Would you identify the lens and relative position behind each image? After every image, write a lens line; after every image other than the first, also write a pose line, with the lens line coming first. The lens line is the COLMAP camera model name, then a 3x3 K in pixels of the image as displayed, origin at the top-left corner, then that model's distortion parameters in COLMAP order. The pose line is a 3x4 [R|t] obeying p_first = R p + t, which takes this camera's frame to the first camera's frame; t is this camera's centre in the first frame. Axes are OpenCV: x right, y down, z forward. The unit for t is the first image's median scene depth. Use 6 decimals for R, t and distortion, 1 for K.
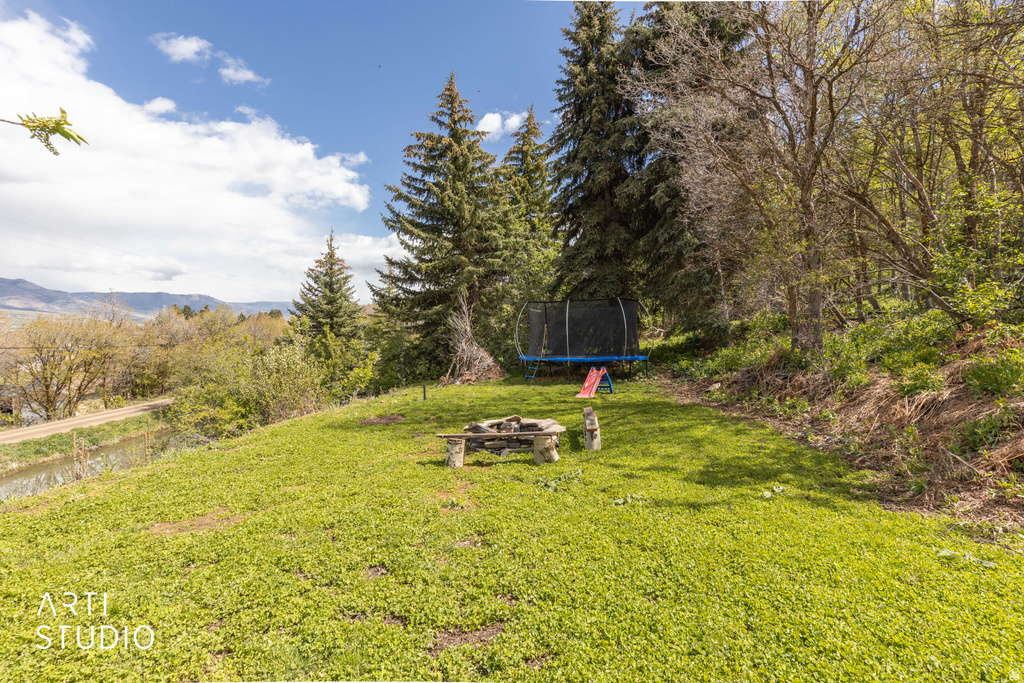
lens RADIAL K [[457.9, 0, 512.0], [0, 457.9, 341.5], [0, 0, 1]] dist [-0.002957, -0.000923]
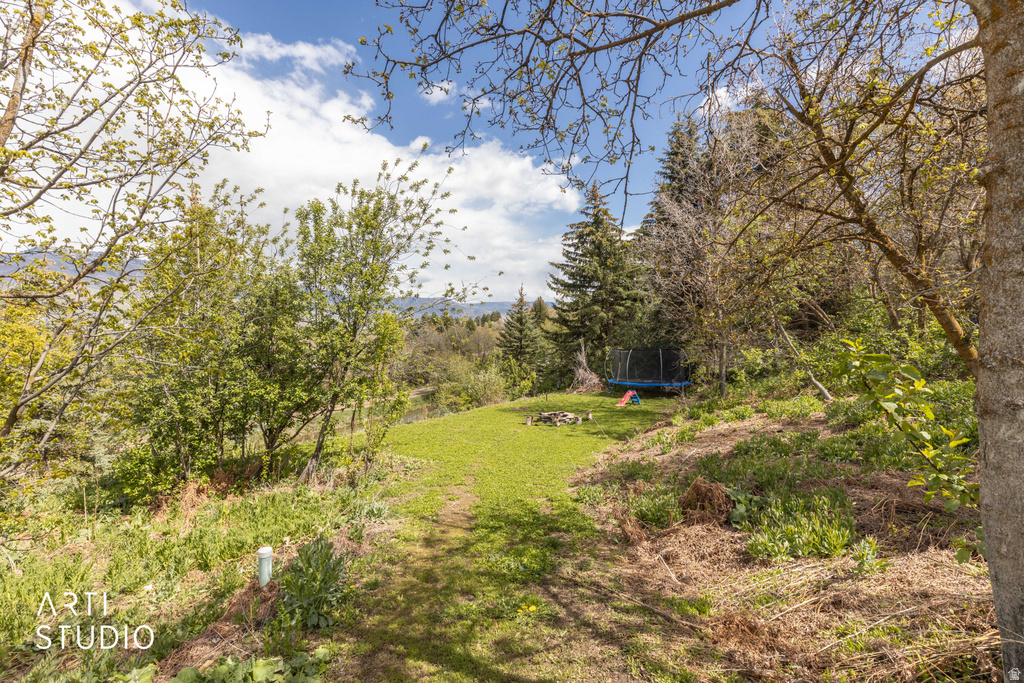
lens RADIAL K [[459.6, 0, 510.4], [0, 459.6, 334.0], [0, 0, 1]] dist [0.003001, 0.000093]
pose [[0.899917, 0.008408, -0.435980, 0.281739], [-0.012365, 0.999904, -0.006238, -0.077919], [0.435886, 0.011005, 0.899935, -0.459205]]
